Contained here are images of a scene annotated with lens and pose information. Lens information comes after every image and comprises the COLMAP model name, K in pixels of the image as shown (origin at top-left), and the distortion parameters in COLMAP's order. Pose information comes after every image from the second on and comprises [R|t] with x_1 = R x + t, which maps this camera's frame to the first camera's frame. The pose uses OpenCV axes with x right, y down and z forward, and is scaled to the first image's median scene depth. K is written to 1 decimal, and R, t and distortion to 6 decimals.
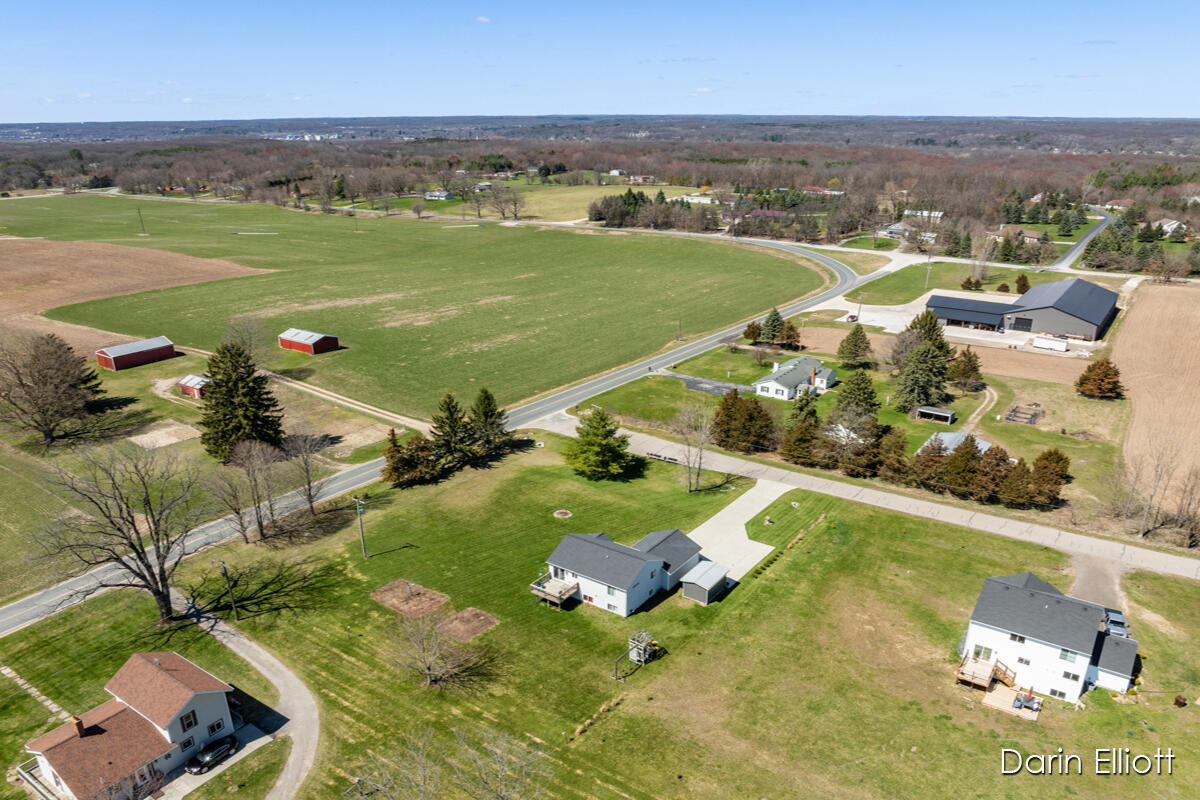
lens RADIAL K [[872.7, 0, 602.8], [0, 872.7, 361.9], [0, 0, 1]] dist [-0.008028, -0.002378]
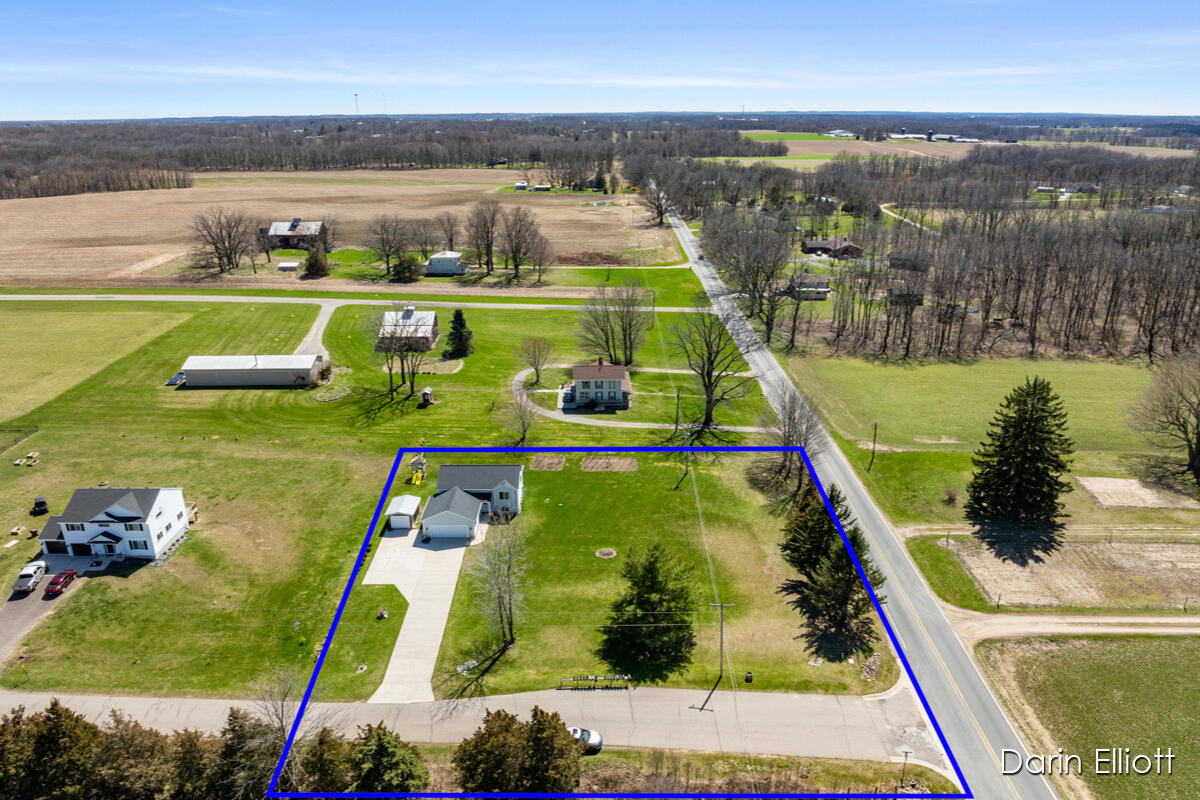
lens RADIAL K [[882.1, 0, 600.0], [0, 882.1, 400.0], [0, 0, 1]] dist [-0.037972, 0.001410]
pose [[-0.817535, 0.187559, -0.544480, 0.449230], [-0.151299, 0.842307, 0.517327, -0.452755], [0.555649, 0.505312, -0.660238, 1.614567]]
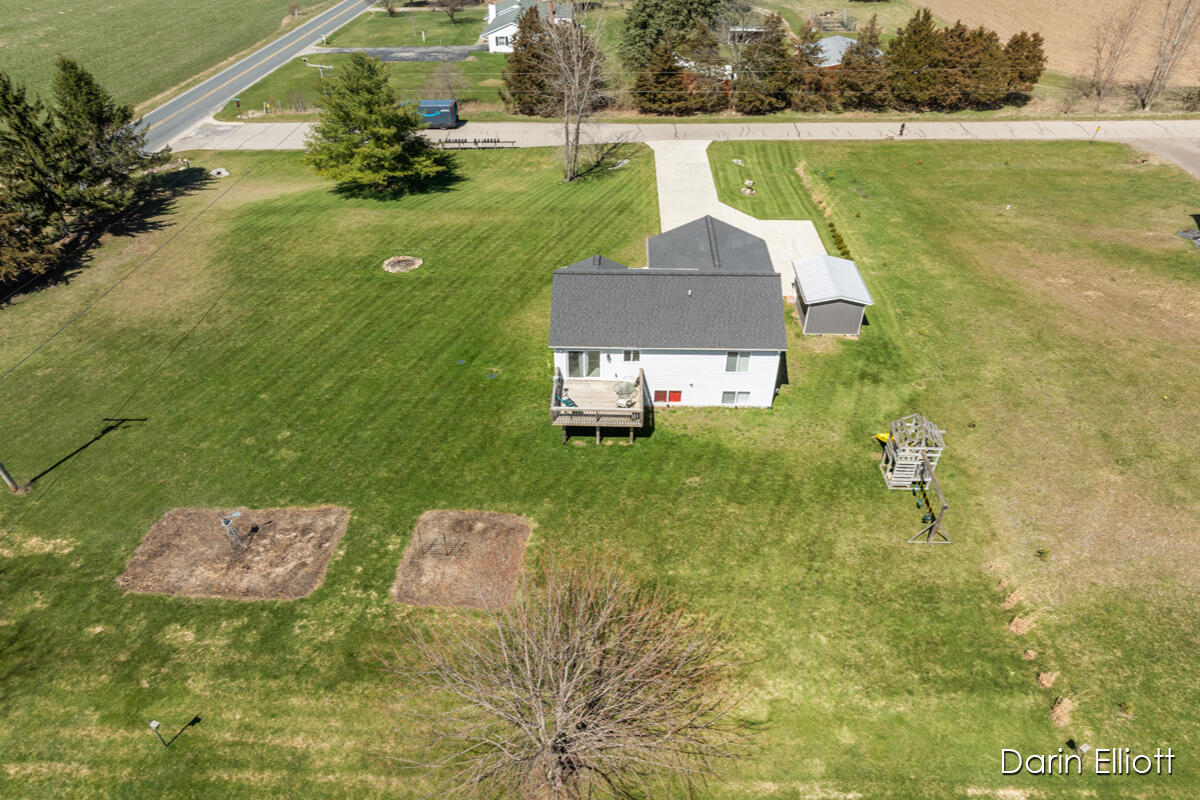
lens RADIAL K [[865.8, 0, 602.0], [0, 865.8, 442.7], [0, 0, 1]] dist [-0.037276, 0.002932]
pose [[0.836091, -0.330149, 0.438125, -0.208091], [0.153335, 0.907446, 0.391191, 0.100689], [-0.526727, -0.259892, 0.809330, 0.565747]]
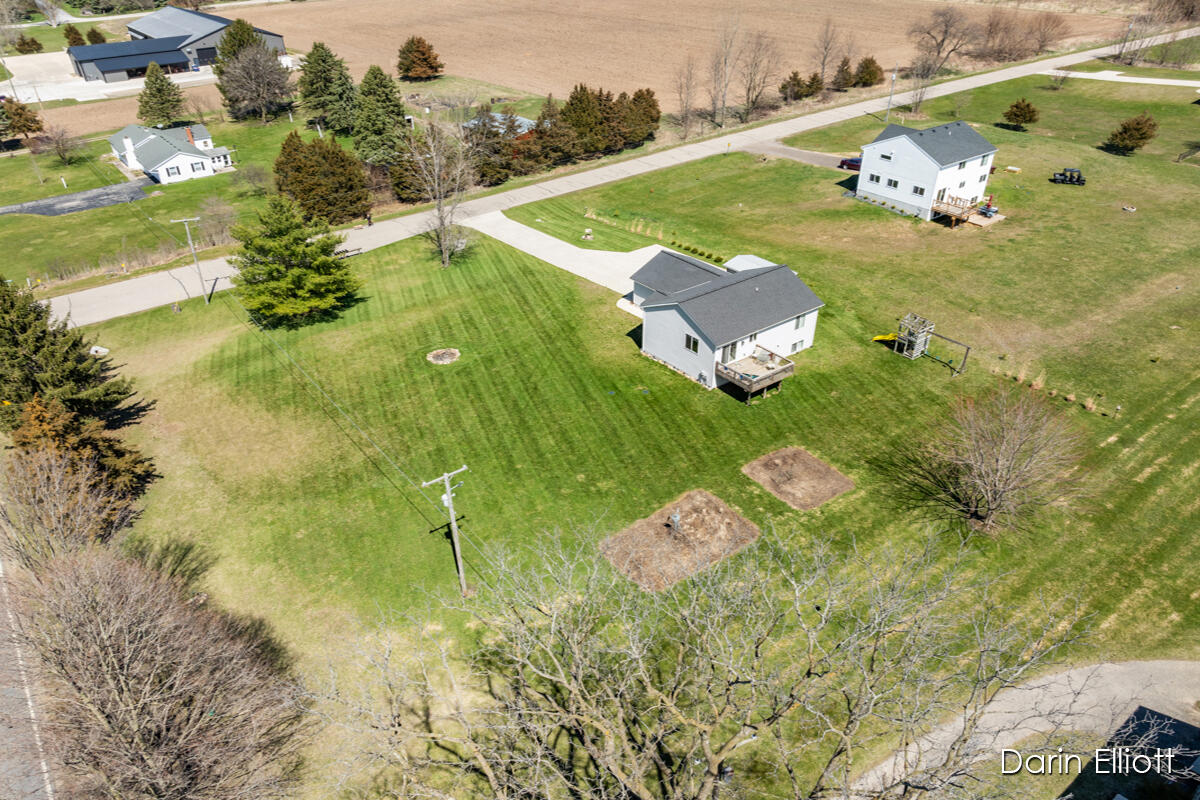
lens RADIAL K [[831.6, 0, 602.5], [0, 831.6, 456.6], [0, 0, 1]] dist [-0.025241, 0.001843]
pose [[0.294932, -0.546876, 0.783544, -0.502107], [0.268158, 0.834438, 0.481460, -0.001885], [-0.917118, 0.068115, 0.392752, 0.748267]]
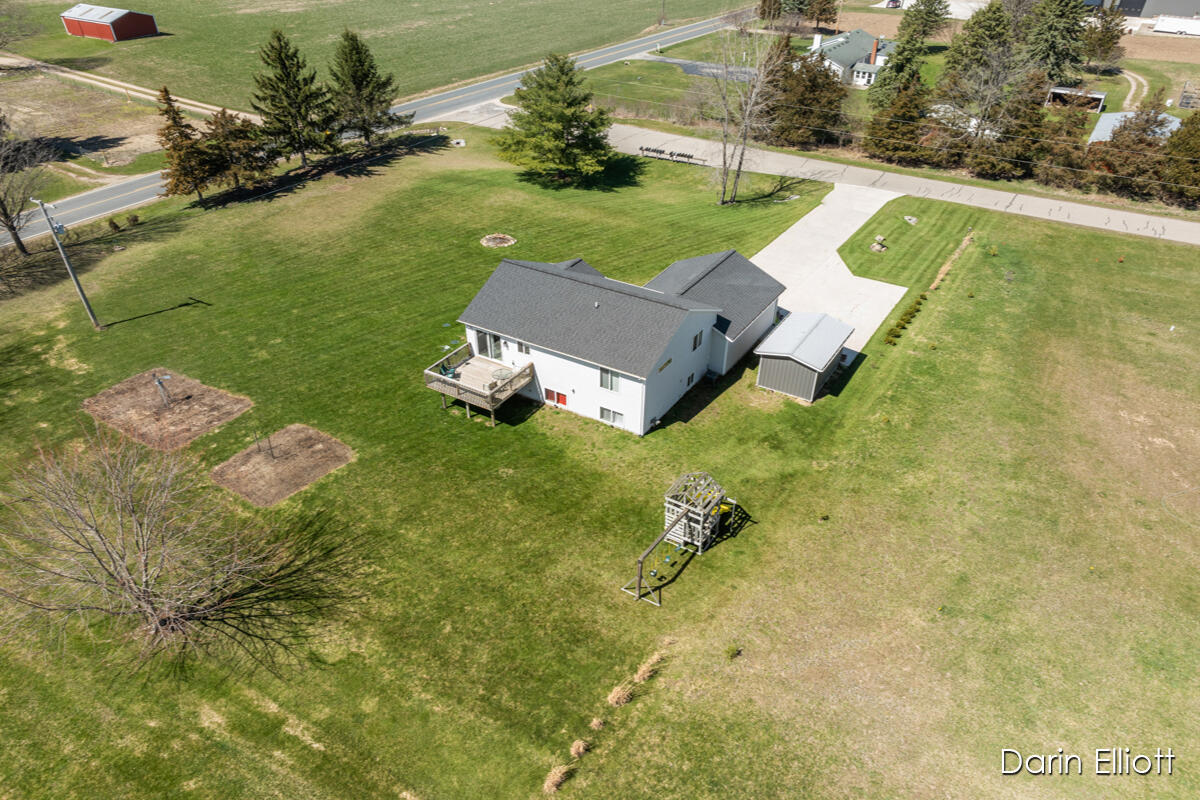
lens RADIAL K [[865.8, 0, 602.0], [0, 865.8, 442.7], [0, 0, 1]] dist [-0.037276, 0.002932]
pose [[0.998091, -0.031992, 0.052832, -0.014851], [0.012648, 0.943135, 0.332169, 0.123761], [-0.060454, -0.330866, 0.941739, 0.485503]]
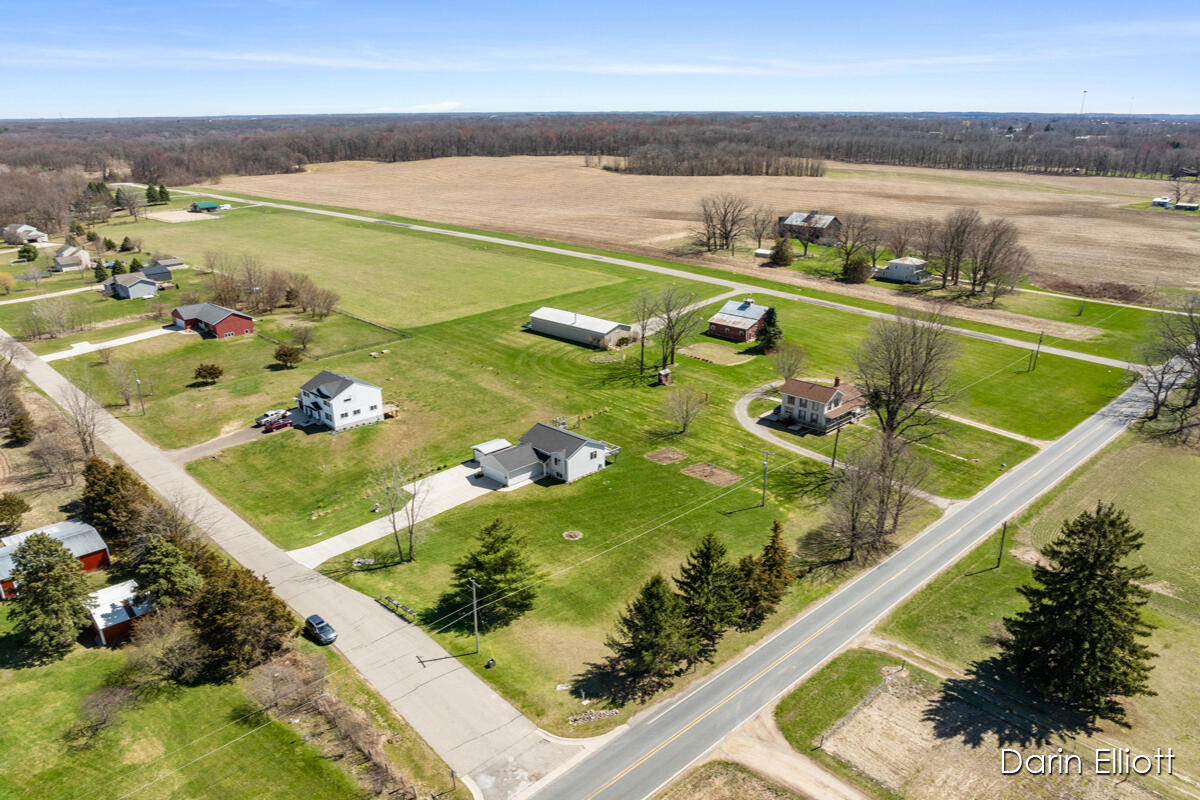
lens RADIAL K [[884.5, 0, 595.8], [0, 884.5, 430.0], [0, 0, 1]] dist [-0.028287, -0.000946]
pose [[-0.983421, -0.056771, 0.172222, -0.240733], [0.055336, 0.810480, 0.583146, -0.493850], [-0.172688, 0.583008, -0.793902, 1.788598]]
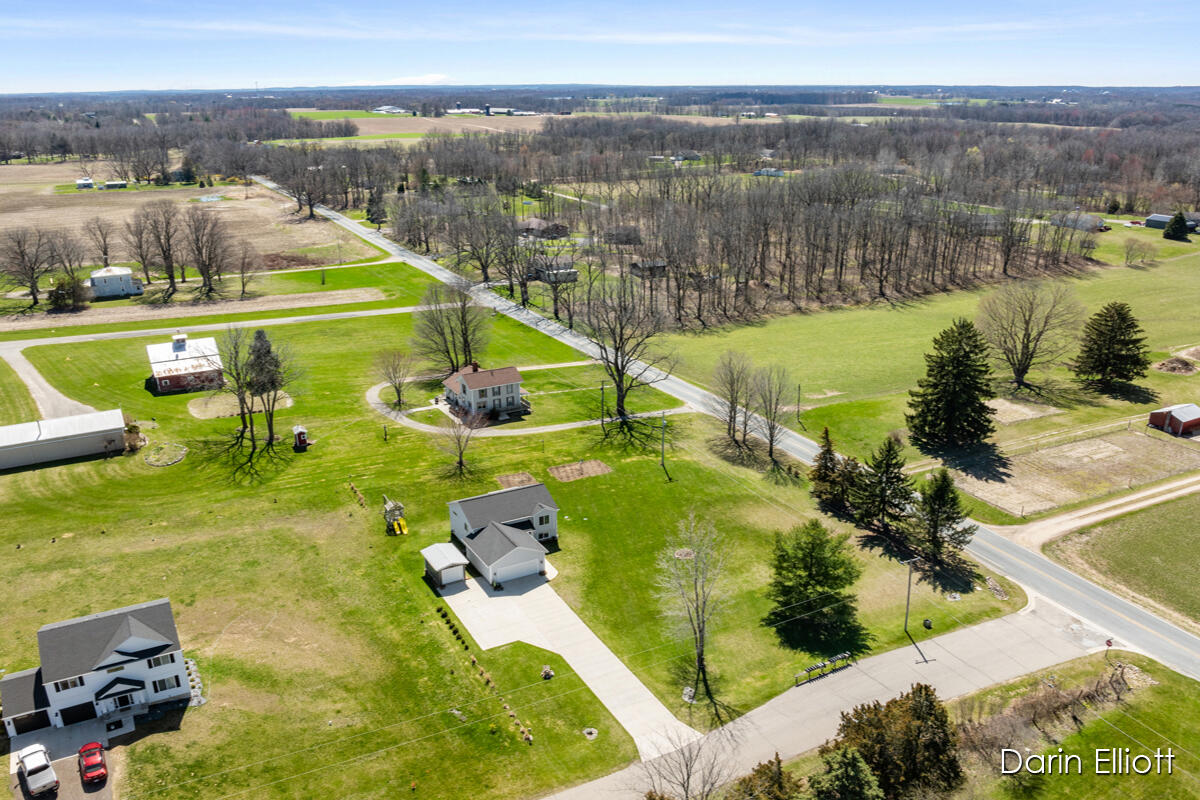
lens RADIAL K [[970.7, 0, 600.0], [0, 970.7, 400.0], [0, 0, 1]] dist [-0.038595, 0.003531]
pose [[-0.440128, 0.285984, -0.851176, 0.792973], [-0.240744, 0.875639, 0.418687, -0.349415], [0.865061, 0.389191, -0.316544, 1.245230]]
